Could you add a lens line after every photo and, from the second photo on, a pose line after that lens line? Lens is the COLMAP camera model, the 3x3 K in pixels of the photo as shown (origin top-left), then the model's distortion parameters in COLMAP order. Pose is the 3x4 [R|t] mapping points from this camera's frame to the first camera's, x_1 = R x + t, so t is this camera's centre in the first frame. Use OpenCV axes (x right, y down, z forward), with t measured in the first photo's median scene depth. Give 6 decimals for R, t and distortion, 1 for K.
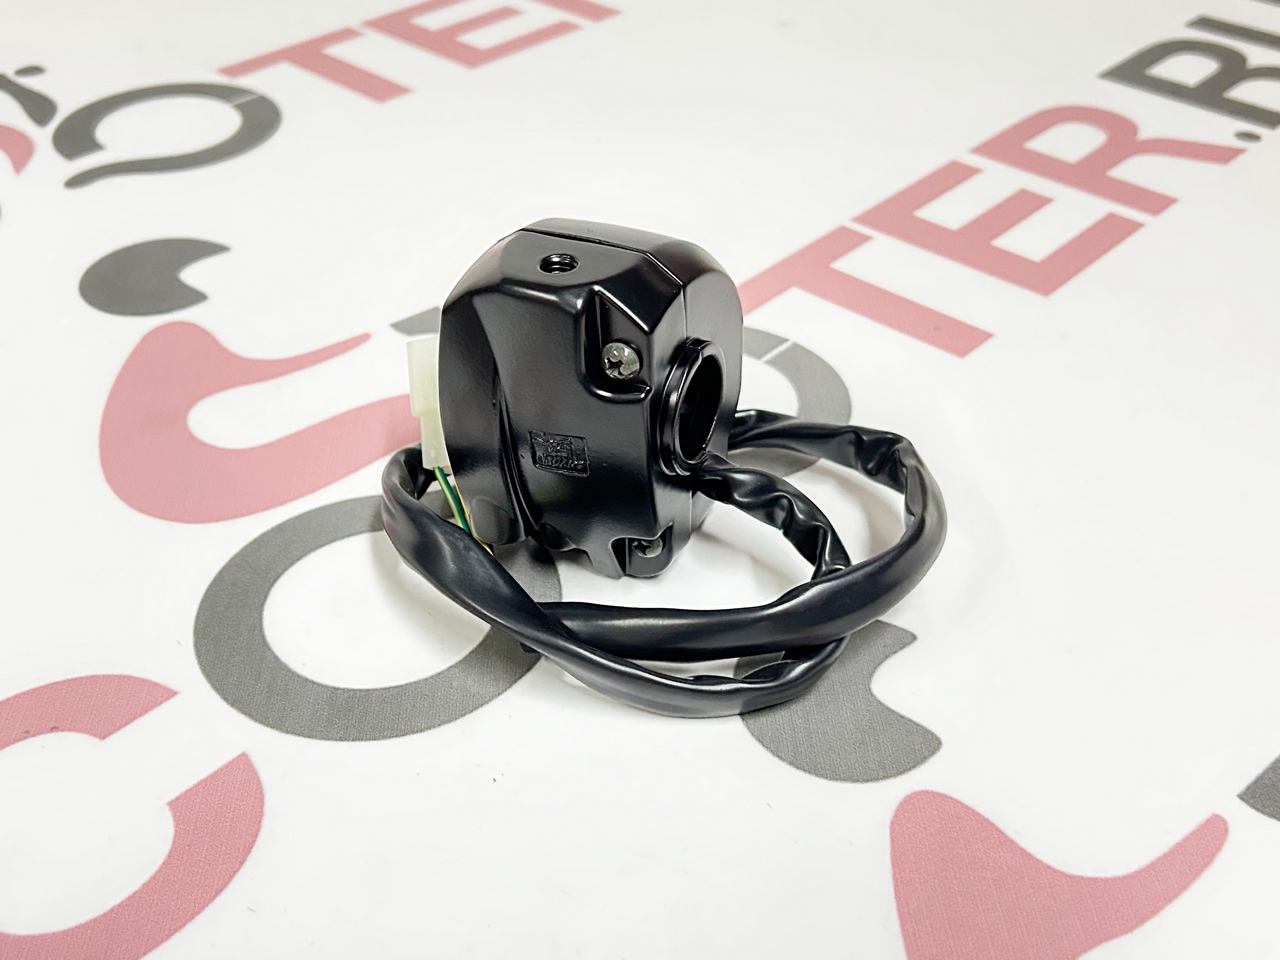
lens RADIAL K [[1412.5, 0, 641.6], [0, 1412.5, 478.5], [0, 0, 1]] dist [-0.011592, 0.000000]
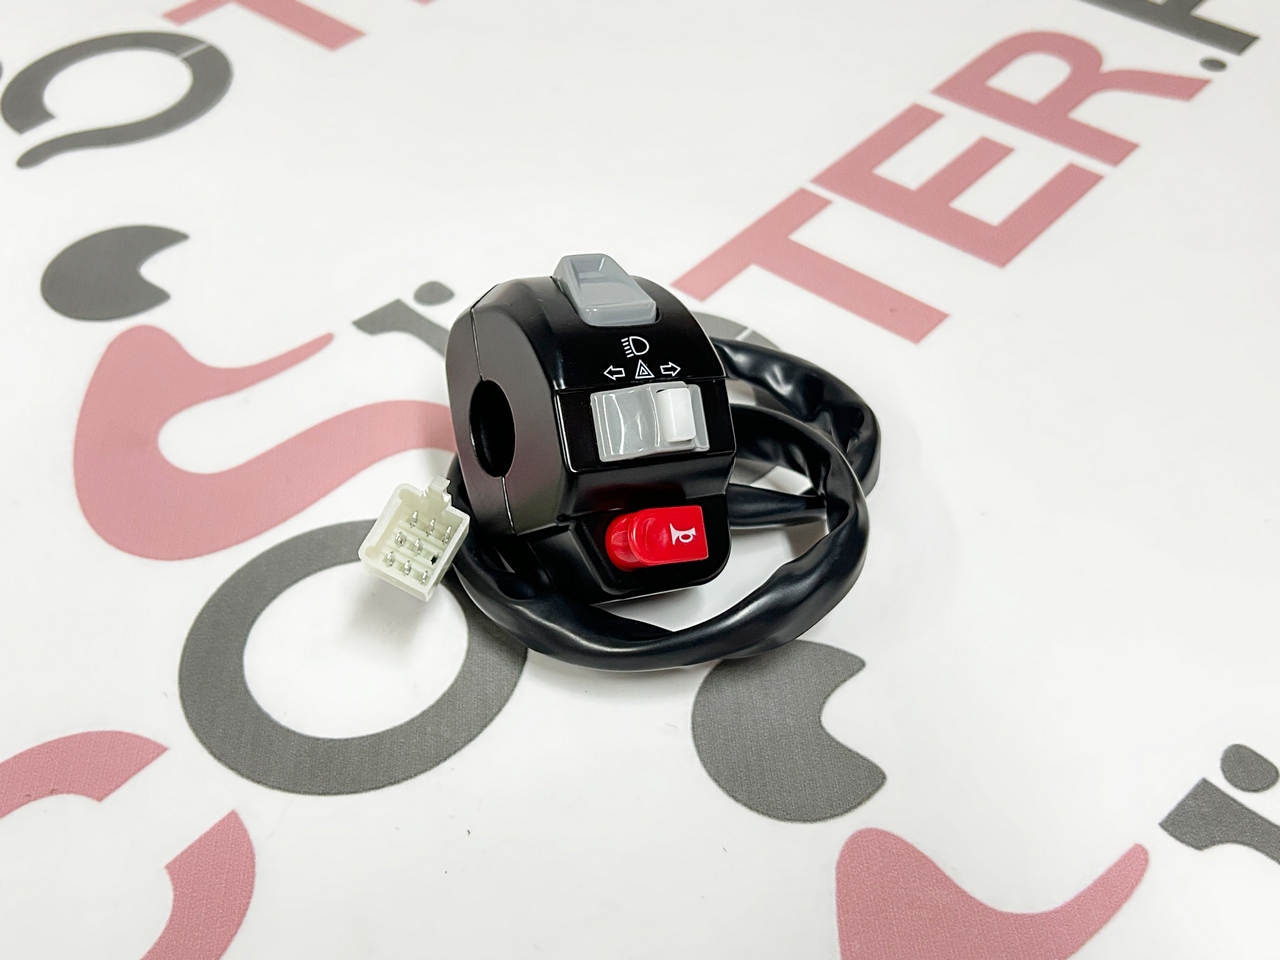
lens RADIAL K [[1412.5, 0, 642.4], [0, 1412.5, 483.4], [0, 0, 1]] dist [-0.011592, 0.000000]
pose [[0.999500, -0.031192, 0.005209, 0.021003], [0.030155, 0.989683, 0.140064, -0.134050], [-0.009524, -0.139837, 0.990129, -0.018591]]
